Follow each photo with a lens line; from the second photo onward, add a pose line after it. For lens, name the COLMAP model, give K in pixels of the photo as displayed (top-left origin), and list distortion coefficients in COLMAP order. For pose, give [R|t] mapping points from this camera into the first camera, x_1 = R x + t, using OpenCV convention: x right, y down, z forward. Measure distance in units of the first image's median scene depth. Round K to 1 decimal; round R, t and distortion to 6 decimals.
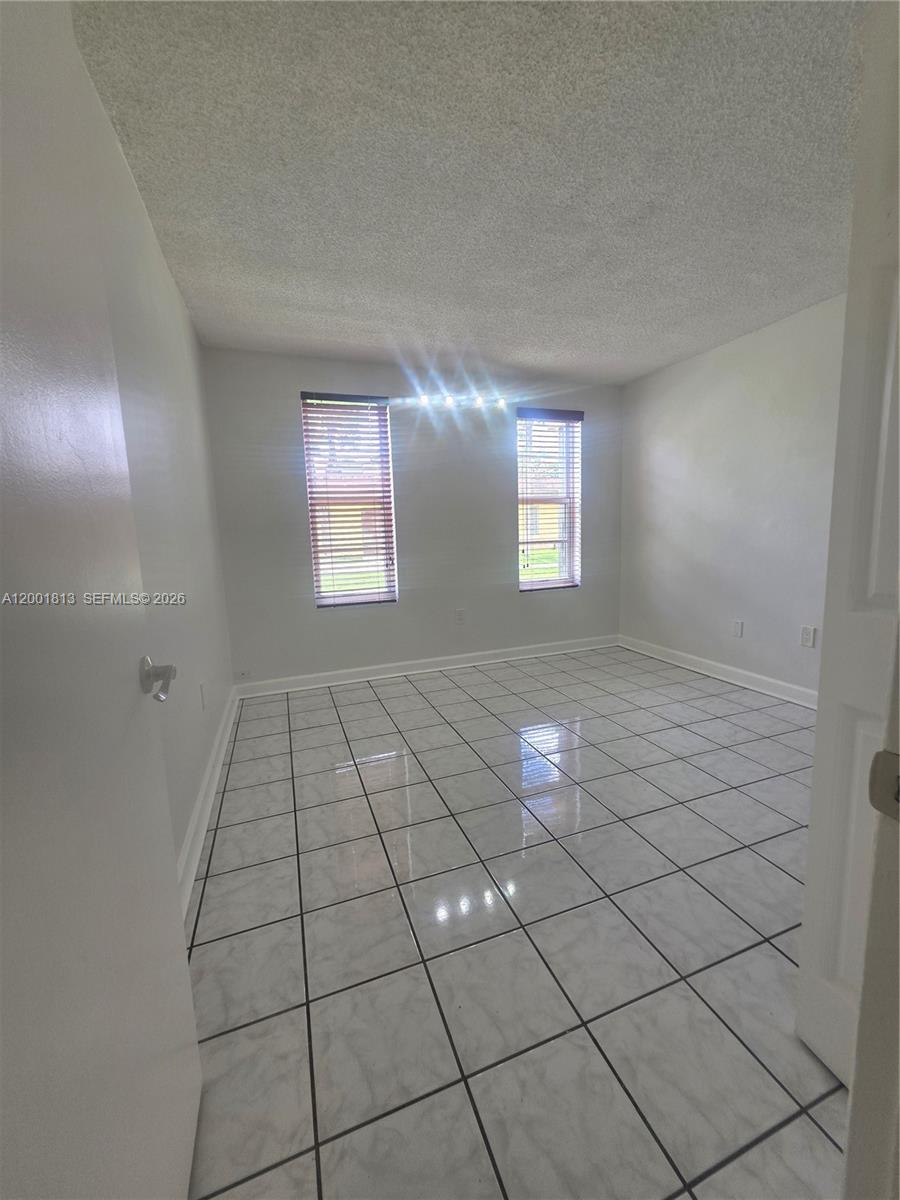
lens RADIAL K [[478.9, 0, 455.7], [0, 478.9, 596.3], [0, 0, 1]] dist [0.003034, -0.000225]
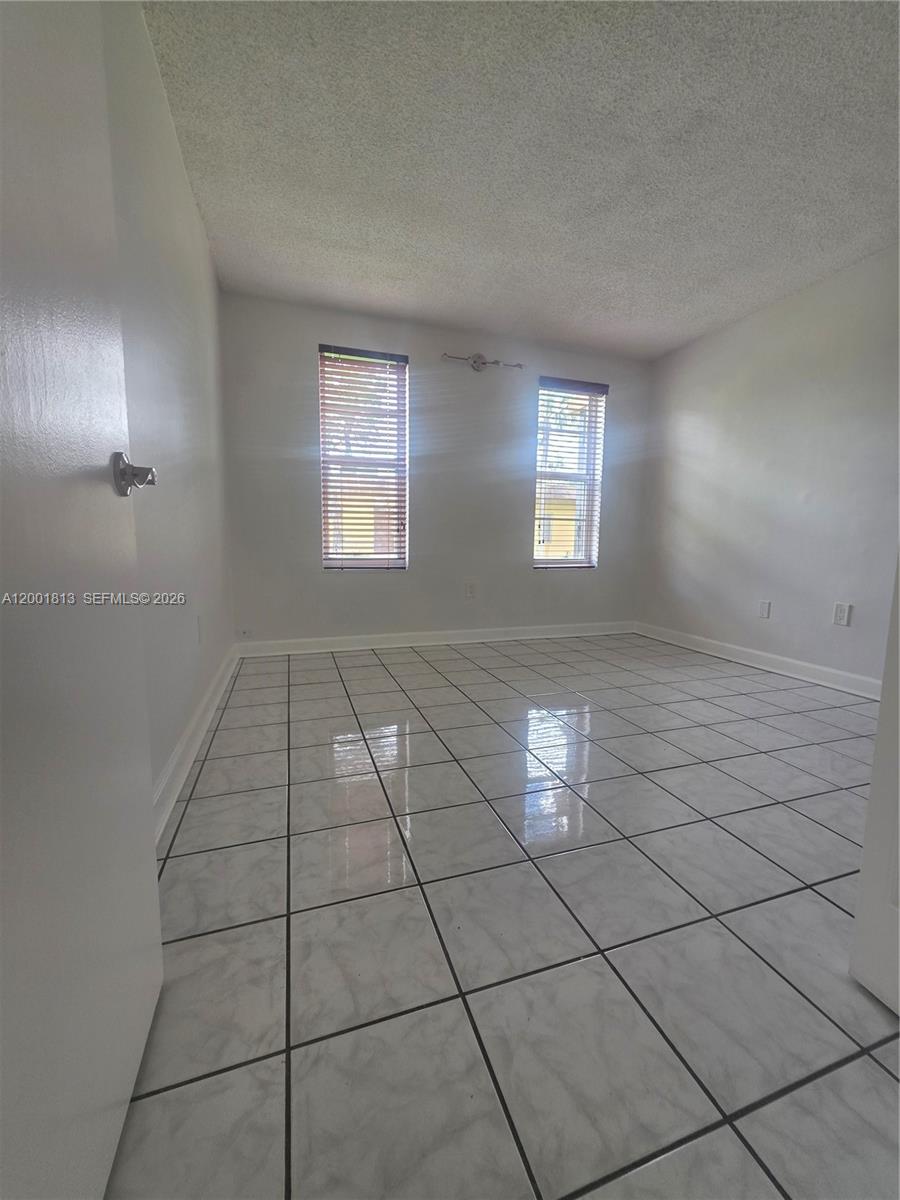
lens RADIAL K [[478.9, 0, 452.7], [0, 478.9, 605.7], [0, 0, 1]] dist [0.003034, -0.000225]
pose [[0.998598, 0.047634, -0.023101, -0.007249], [-0.048058, 0.998680, -0.018142, 0.189127], [0.022206, 0.019226, 0.999569, 0.071989]]
